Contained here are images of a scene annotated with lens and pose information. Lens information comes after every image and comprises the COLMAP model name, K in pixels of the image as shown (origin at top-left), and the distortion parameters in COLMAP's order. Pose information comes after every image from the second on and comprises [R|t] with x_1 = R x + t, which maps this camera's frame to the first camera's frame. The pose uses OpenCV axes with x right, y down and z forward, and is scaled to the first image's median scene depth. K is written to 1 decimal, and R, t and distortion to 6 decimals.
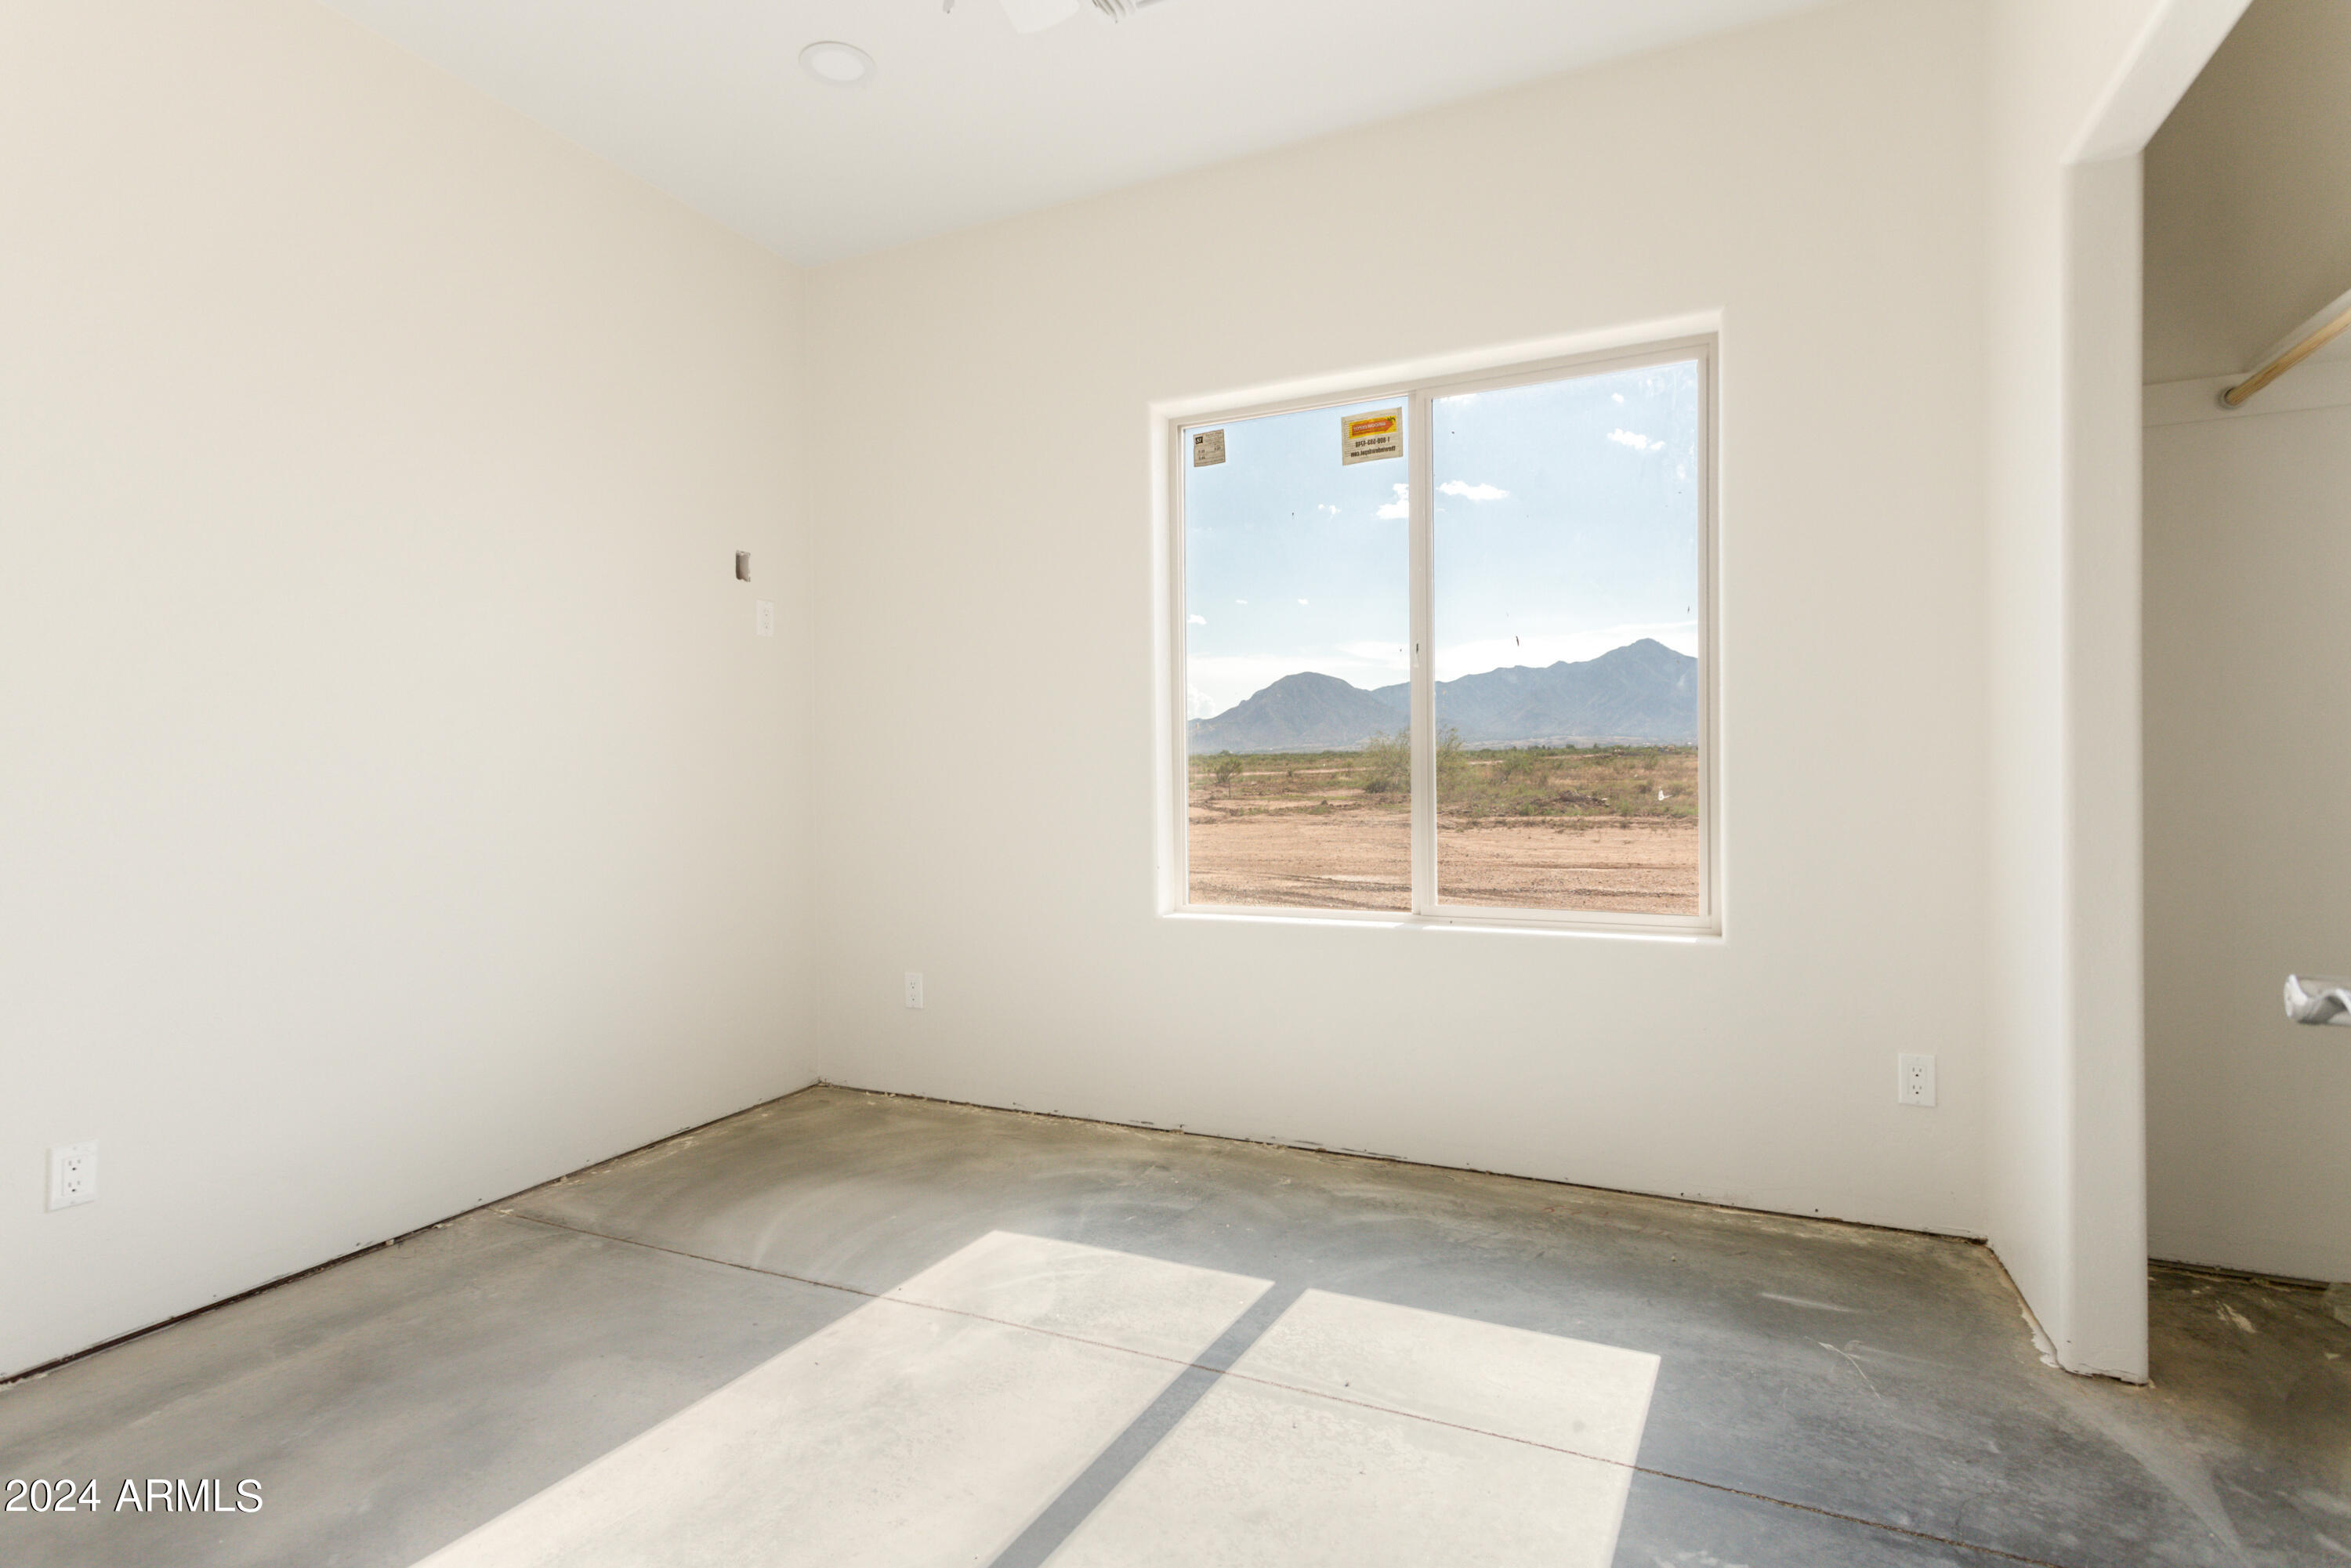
lens RADIAL K [[1174.1, 0, 1176.6], [0, 1174.1, 777.5], [0, 0, 1]] dist [-0.004319, 0.000092]
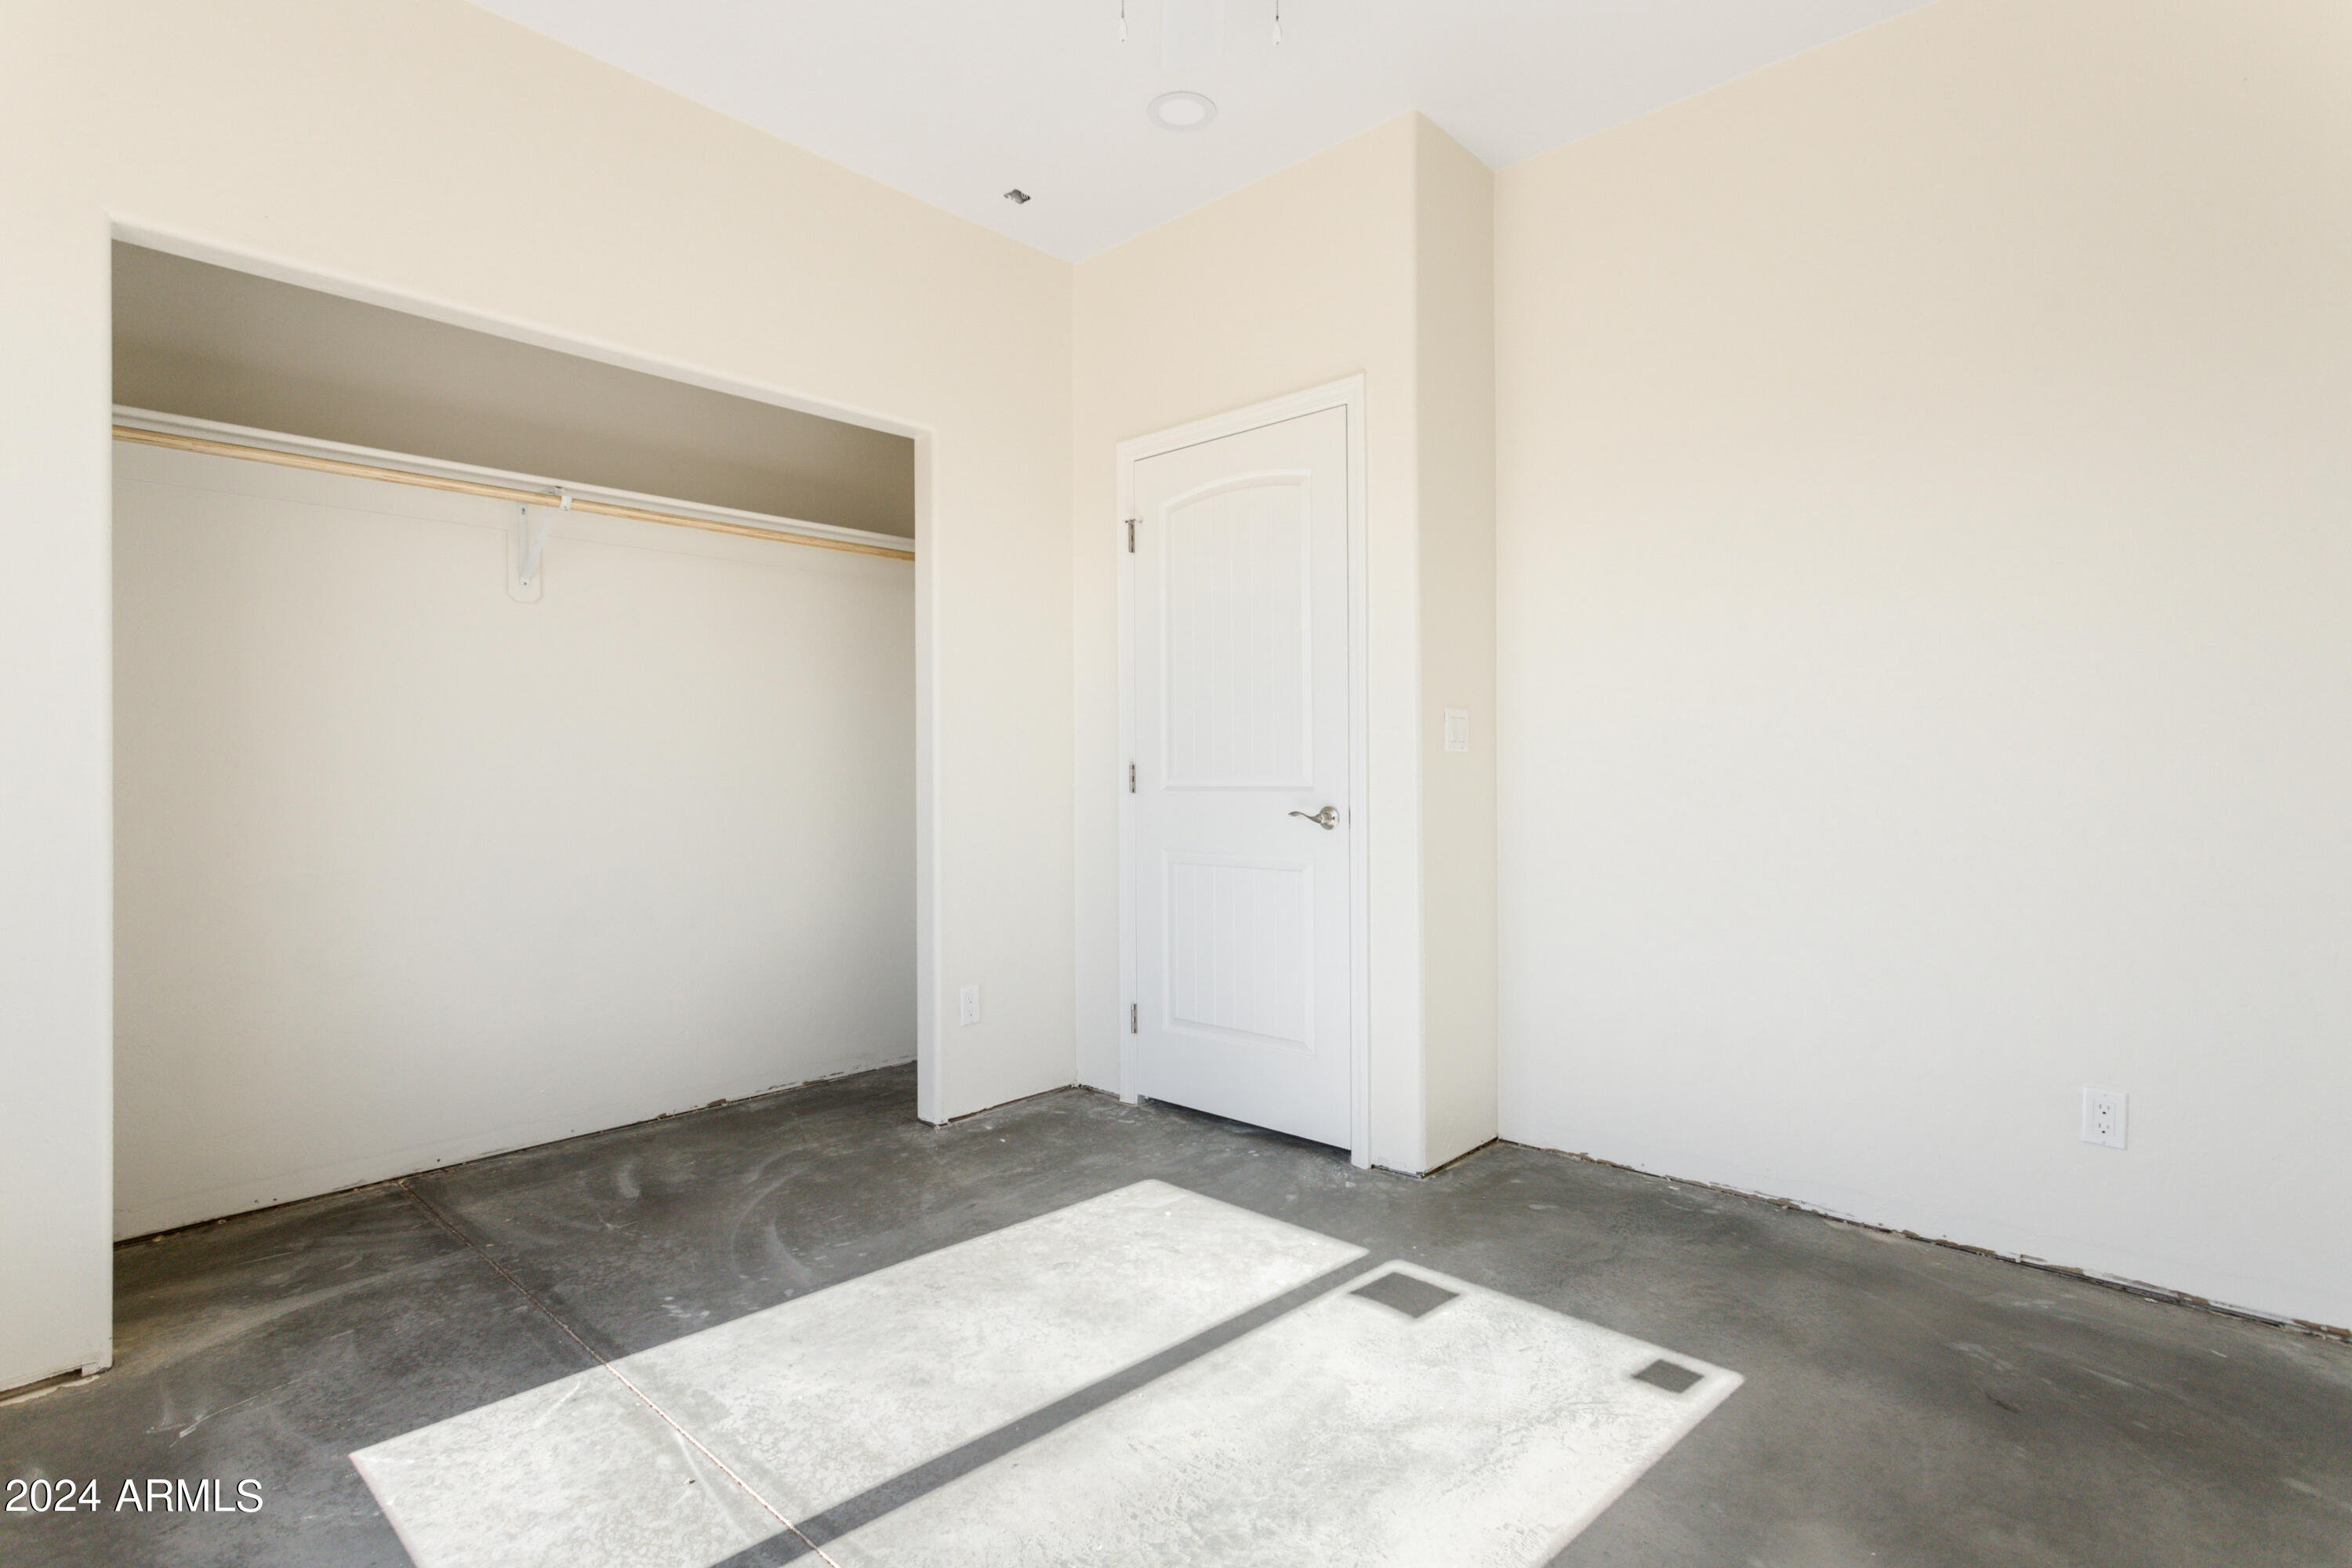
lens RADIAL K [[1174.6, 0, 1177.5], [0, 1174.6, 779.8], [0, 0, 1]] dist [-0.004319, 0.000092]
pose [[-0.953224, 0.019685, 0.301624, -0.512547], [0.024968, 0.999595, 0.013669, -0.006215], [-0.301232, 0.020560, -0.953329, 1.858736]]
